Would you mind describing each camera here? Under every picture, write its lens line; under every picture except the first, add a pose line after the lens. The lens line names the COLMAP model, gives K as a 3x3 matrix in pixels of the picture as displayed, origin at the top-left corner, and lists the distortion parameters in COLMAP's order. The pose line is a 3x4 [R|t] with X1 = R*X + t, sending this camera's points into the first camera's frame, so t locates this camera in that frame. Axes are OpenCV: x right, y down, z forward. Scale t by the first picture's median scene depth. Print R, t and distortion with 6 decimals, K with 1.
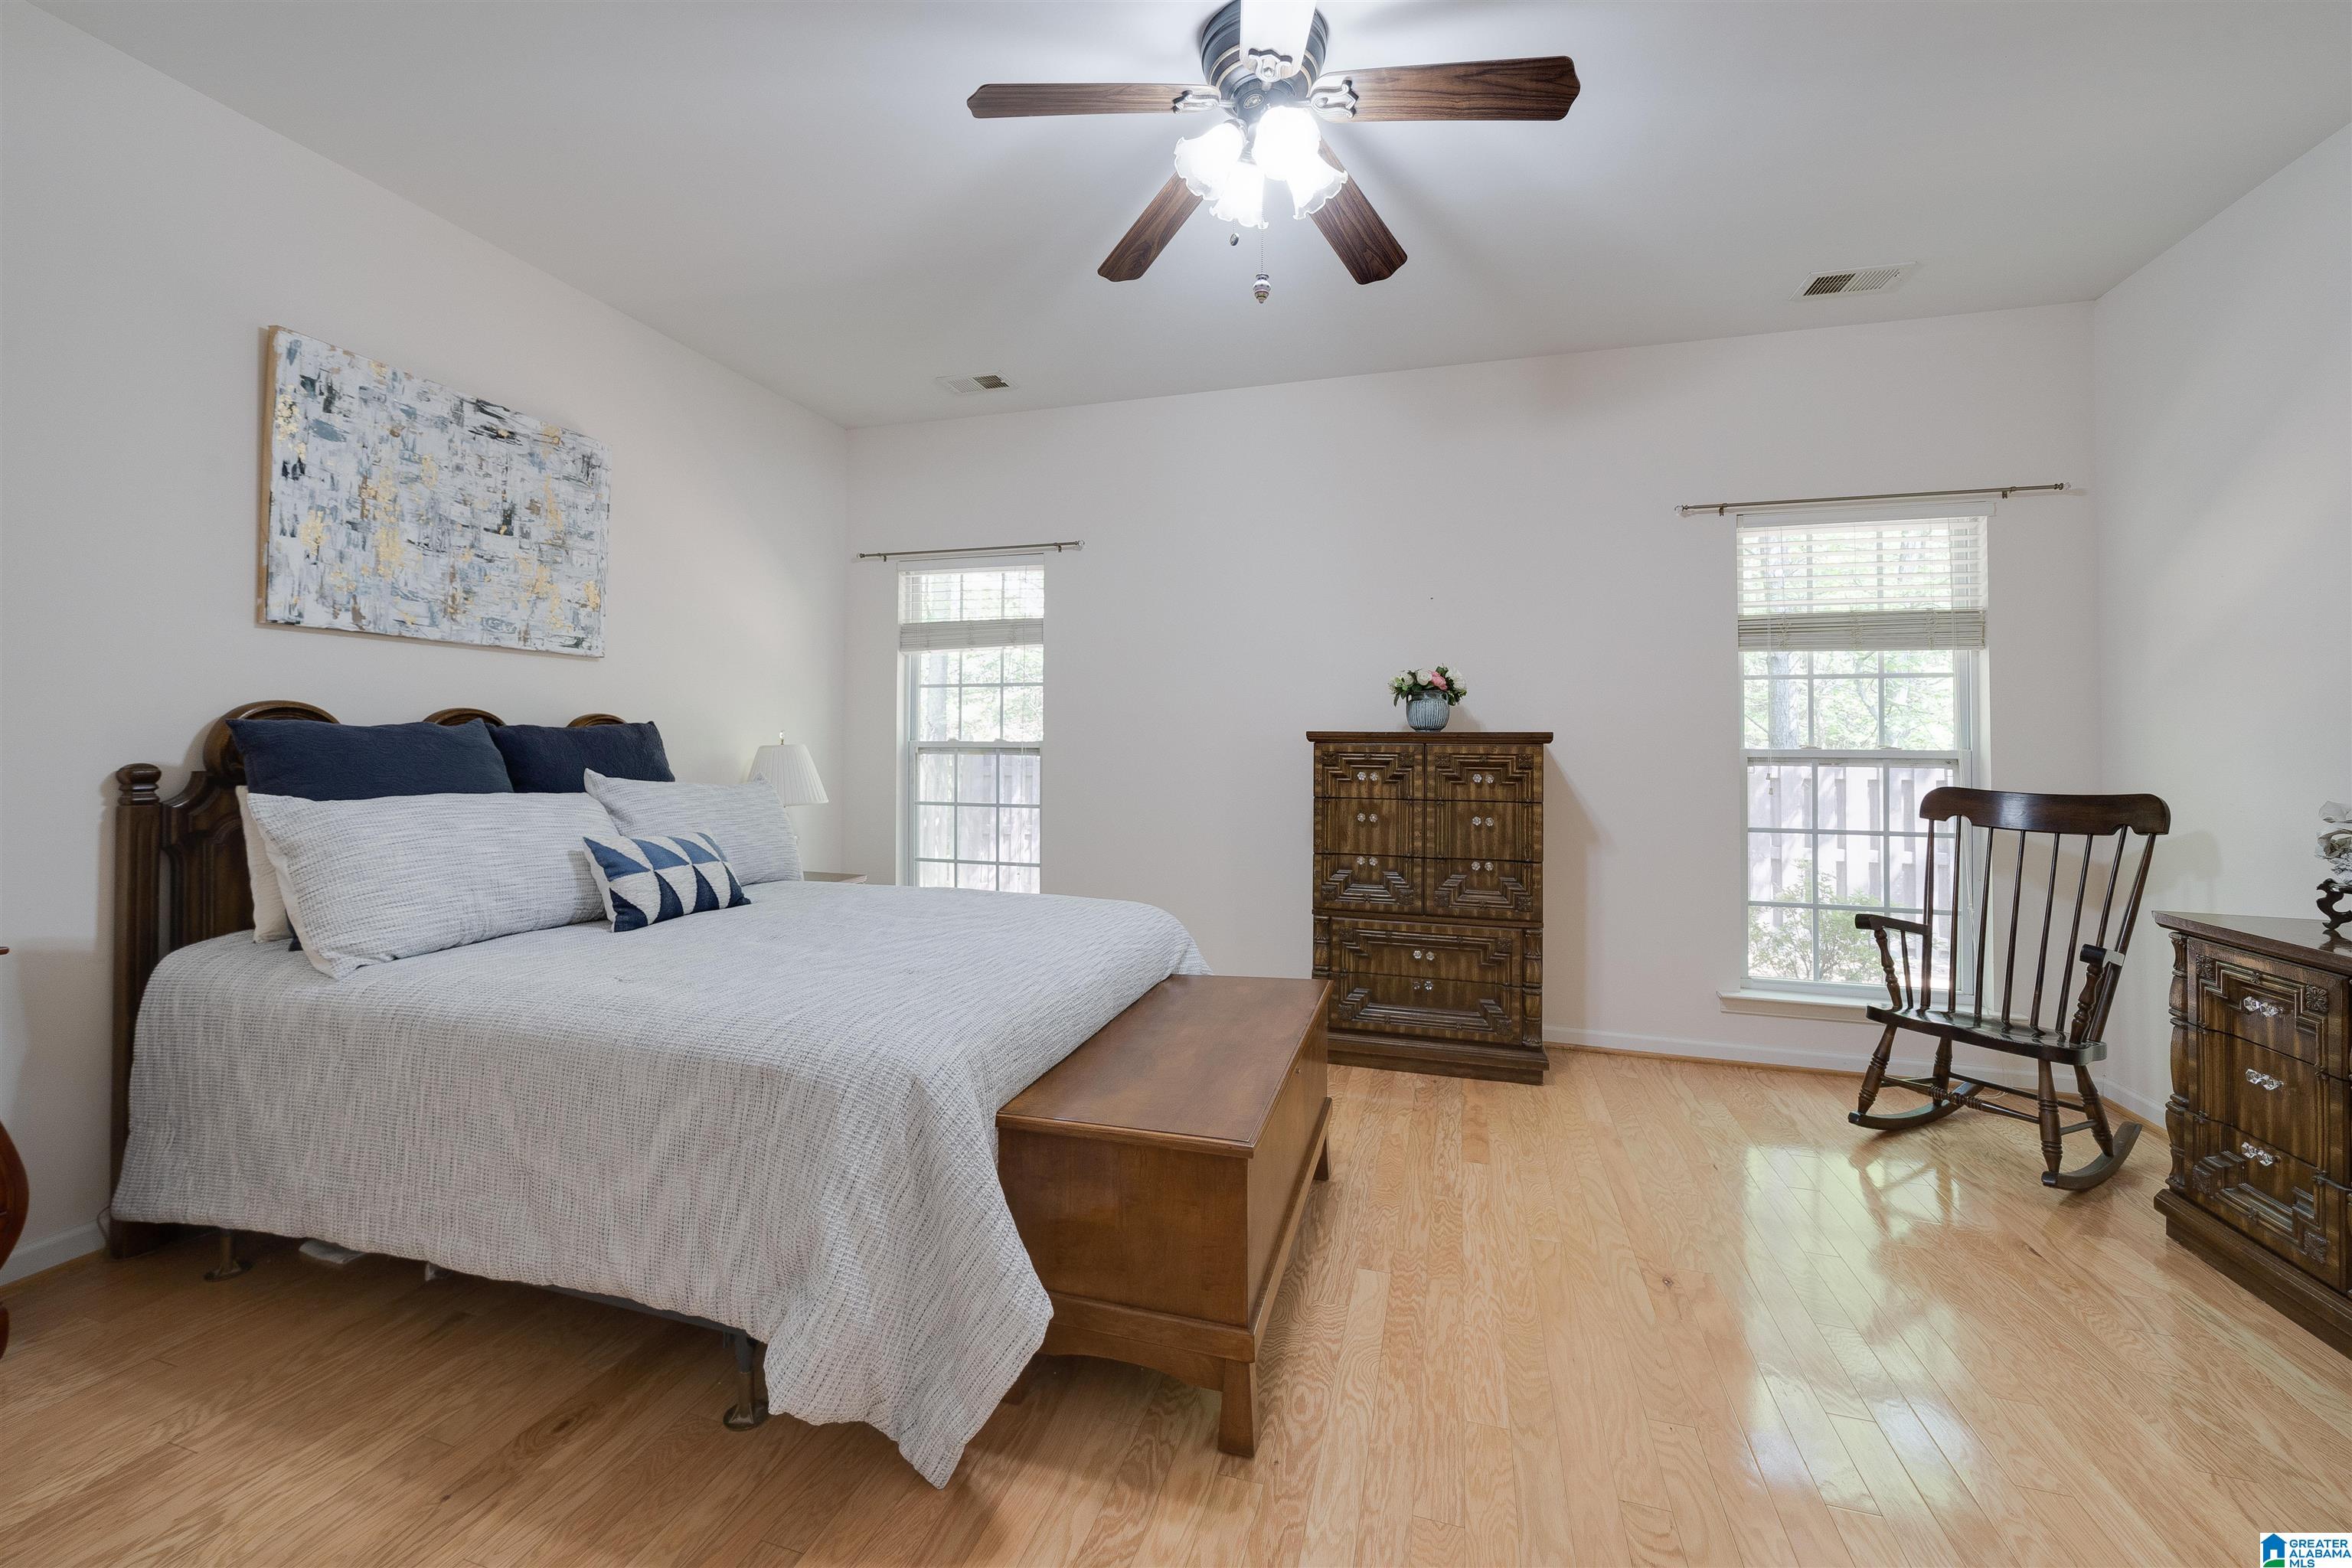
lens RADIAL K [[956.3, 0, 1134.6], [0, 956.3, 740.4], [0, 0, 1]] dist [-0.003507, 0.000007]
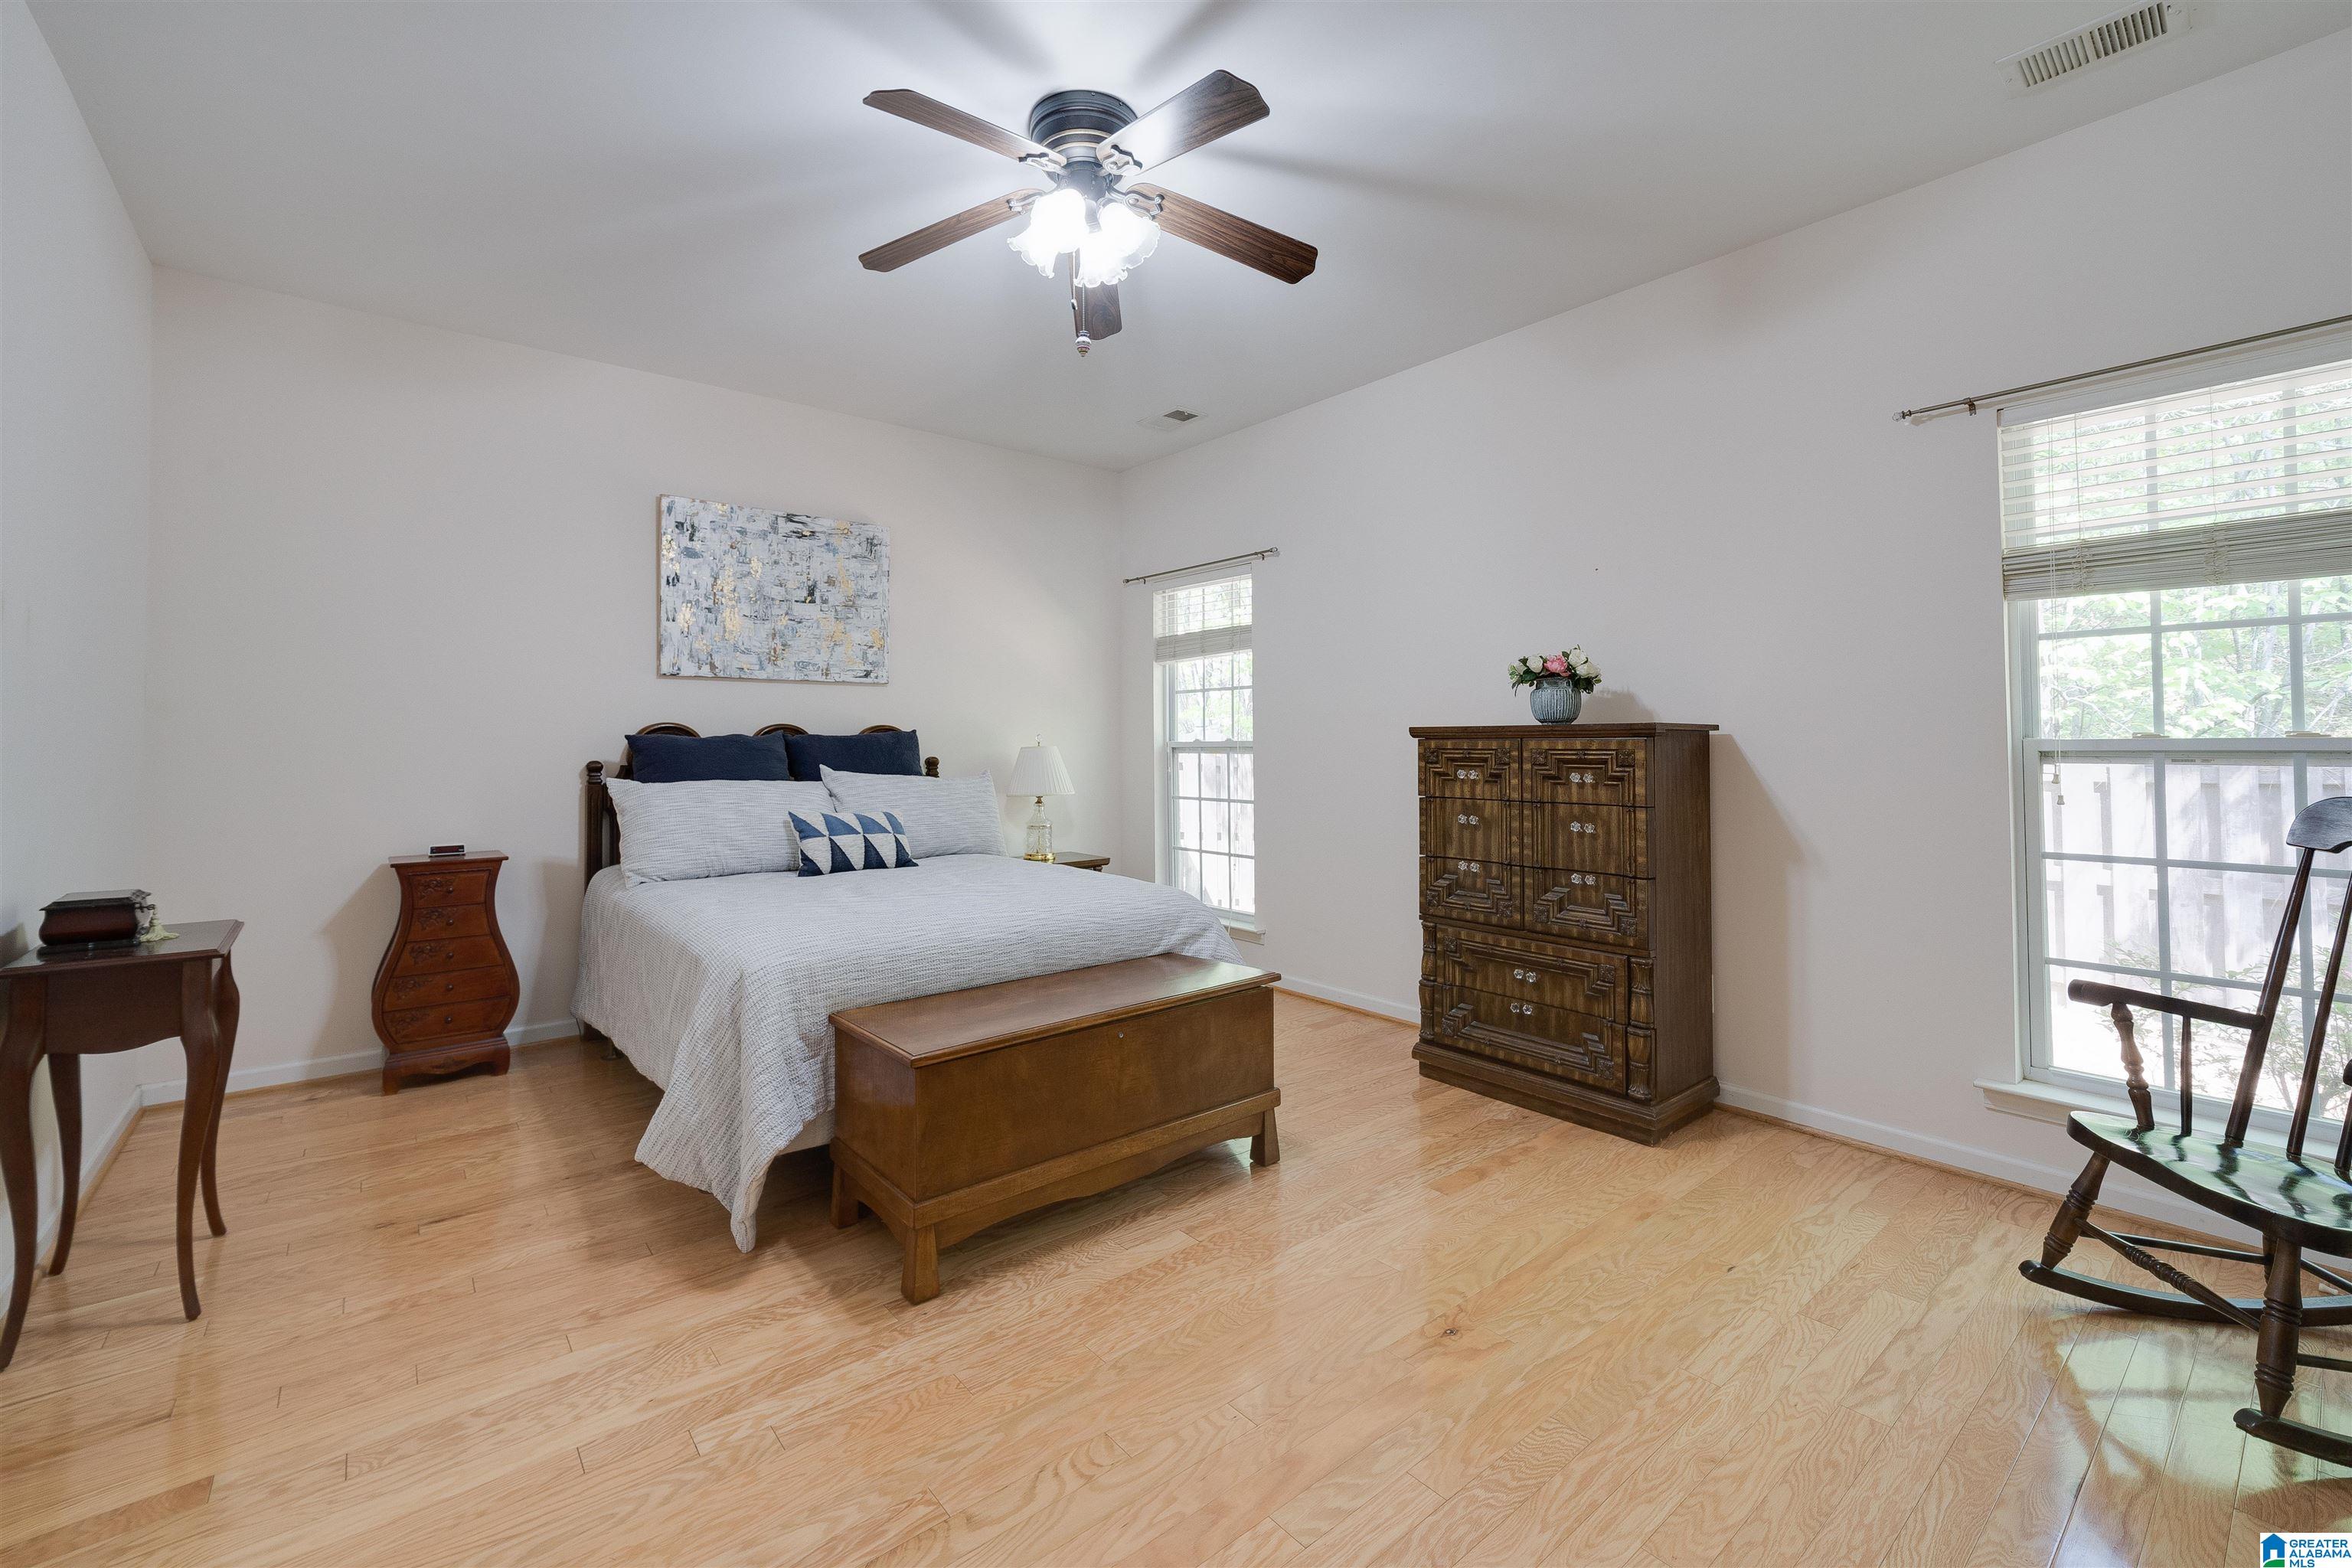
lens RADIAL K [[956.3, 0, 1094.9], [0, 956.3, 738.0], [0, 0, 1]] dist [-0.003507, 0.000007]
pose [[0.829308, -0.014466, -0.558605, 0.486716], [0.012730, 0.999894, -0.006995, 0.004525], [0.558647, -0.001310, 0.829404, 0.038283]]
